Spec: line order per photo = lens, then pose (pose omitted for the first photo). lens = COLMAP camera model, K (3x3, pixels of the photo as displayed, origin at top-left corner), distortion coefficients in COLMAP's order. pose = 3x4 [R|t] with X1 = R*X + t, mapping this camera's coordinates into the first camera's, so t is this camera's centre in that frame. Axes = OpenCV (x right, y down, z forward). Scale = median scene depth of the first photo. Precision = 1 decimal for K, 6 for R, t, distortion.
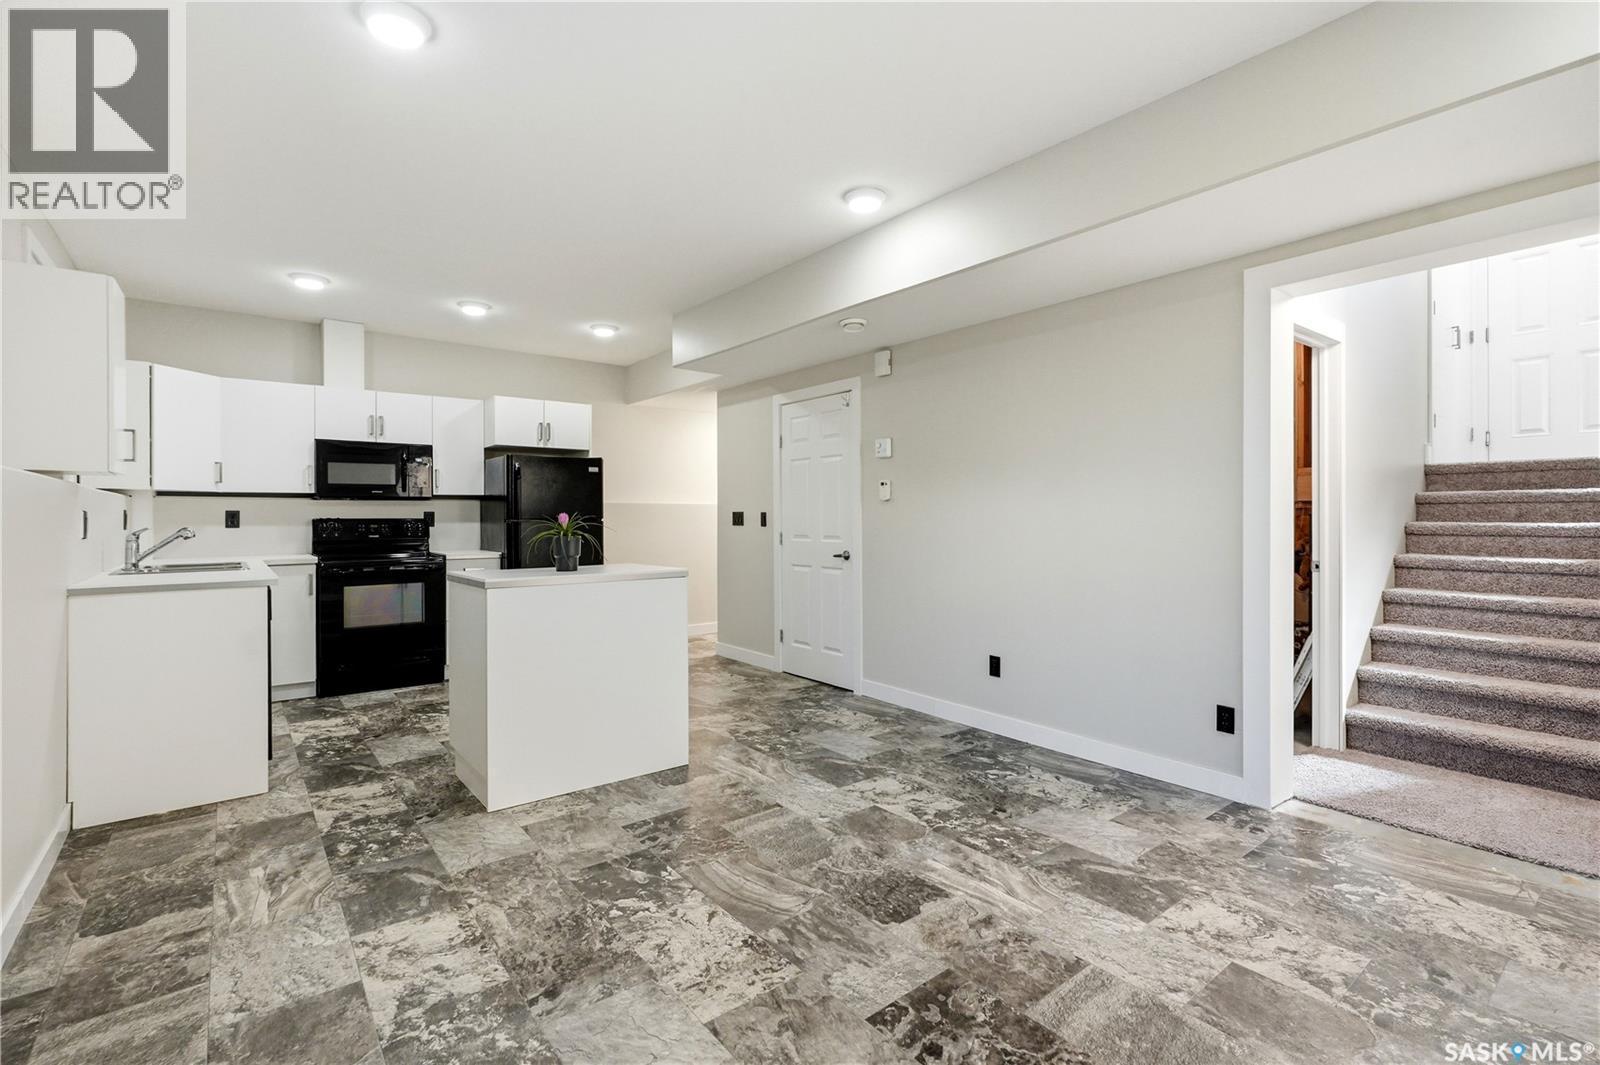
lens RADIAL K [[733.4, 0, 800.4], [0, 733.4, 517.5], [0, 0, 1]] dist [-0.004404, 0.003091]
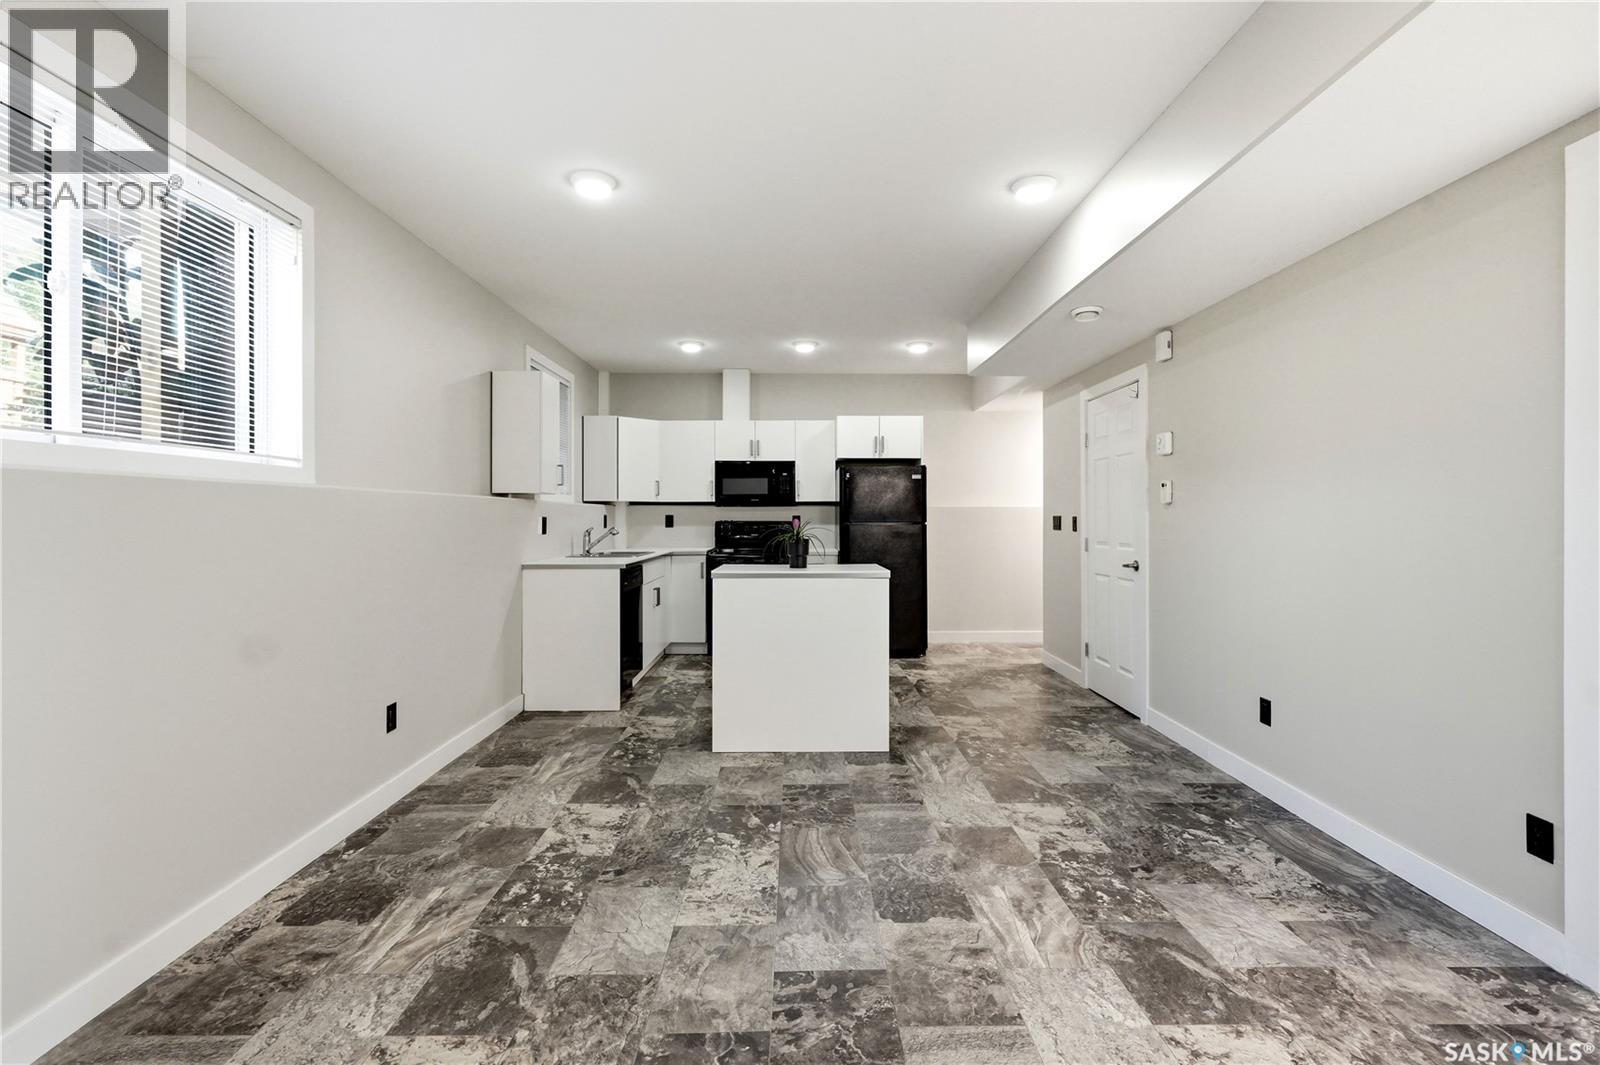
lens RADIAL K [[733.4, 0, 793.5], [0, 733.4, 514.2], [0, 0, 1]] dist [-0.004404, 0.003091]
pose [[0.787401, -0.000248, -0.616441, 0.451917], [-0.003332, 0.999984, -0.004659, -0.008081], [0.616432, 0.005723, 0.787388, 0.070349]]
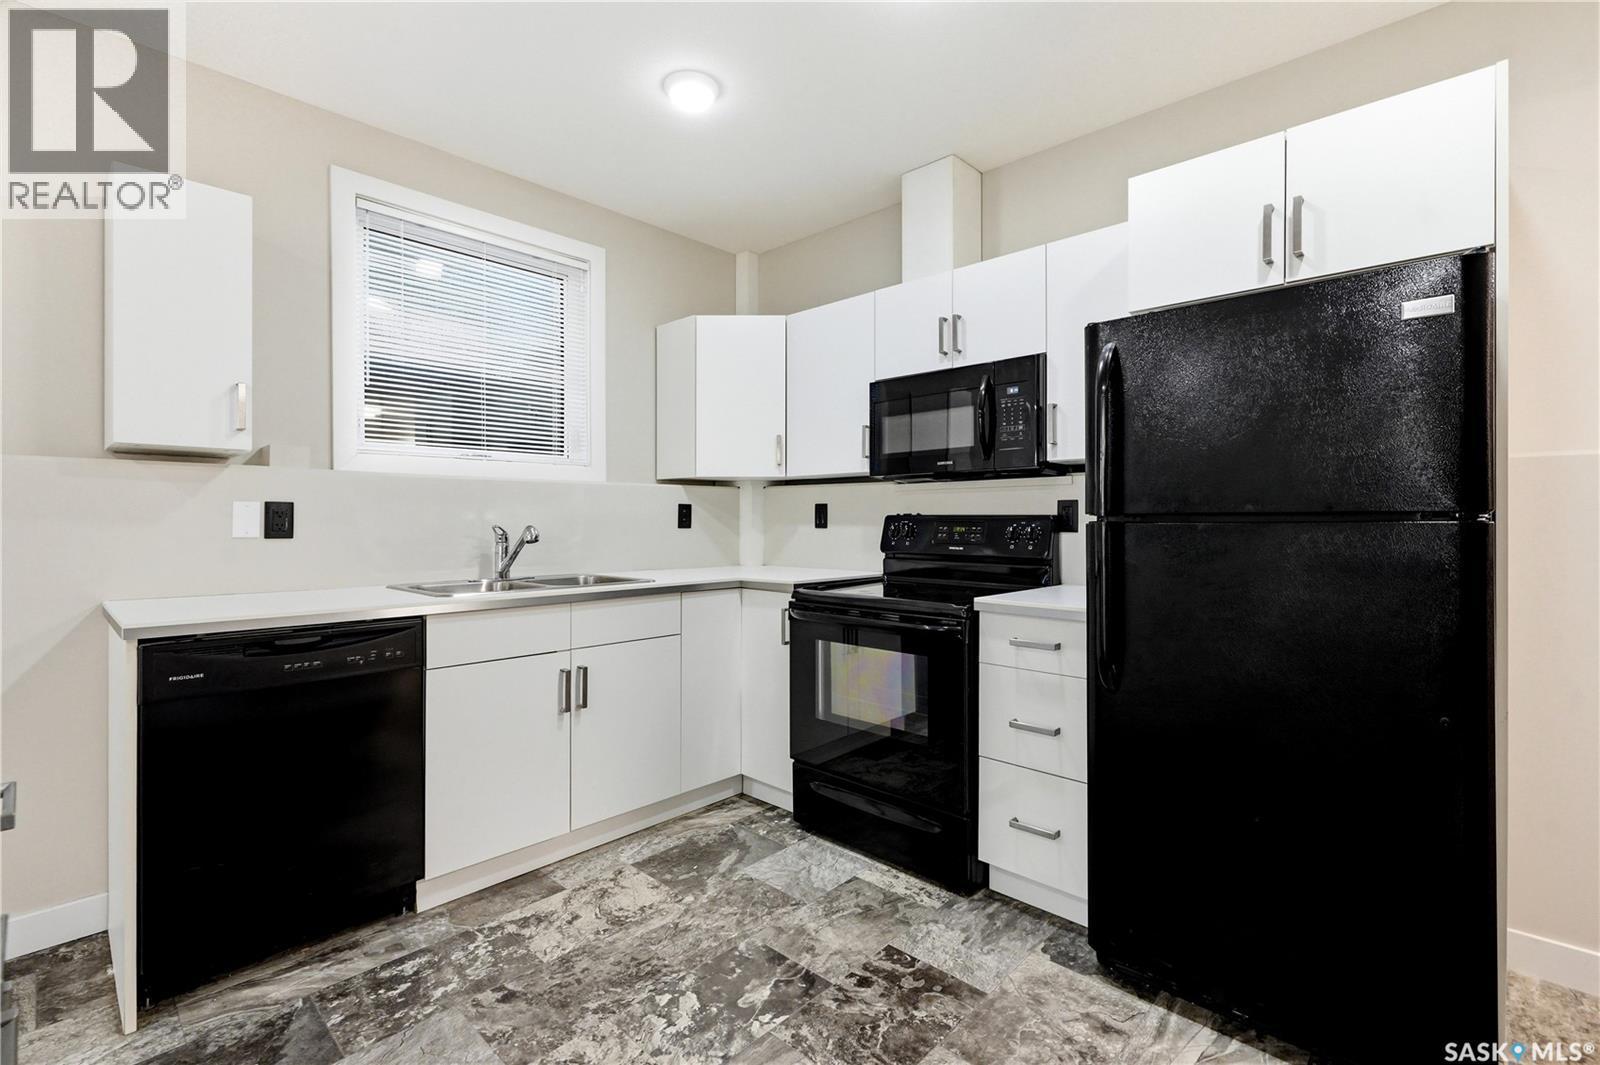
lens RADIAL K [[733.4, 0, 788.9], [0, 733.4, 536.5], [0, 0, 1]] dist [-0.004404, 0.003091]
pose [[0.156905, 0.027084, -0.987242, -0.147900], [-0.003112, 0.999632, 0.026930, 0.005085], [0.987609, -0.001153, 0.156932, 1.416799]]
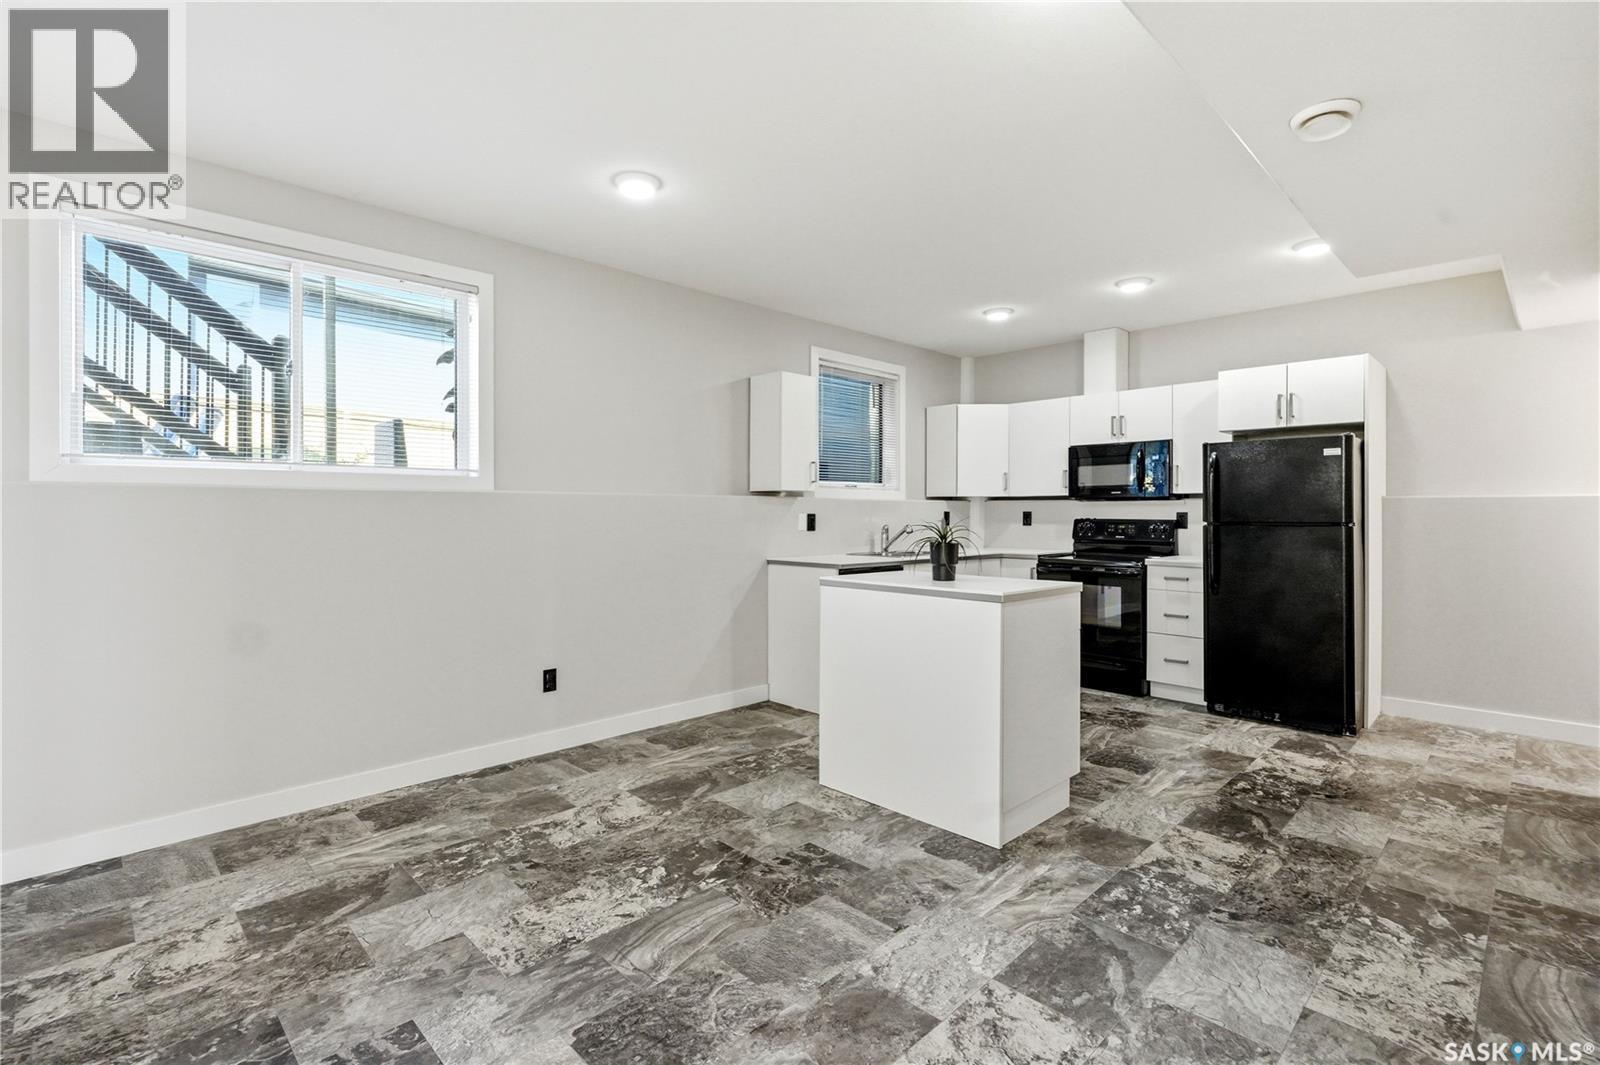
lens RADIAL K [[733.4, 0, 793.9], [0, 733.4, 525.8], [0, 0, 1]] dist [-0.004404, 0.003091]
pose [[0.110959, 0.019265, -0.993638, 0.641106], [-0.004430, 0.999812, 0.018890, -0.012378], [0.993815, 0.002306, 0.111024, 0.792072]]
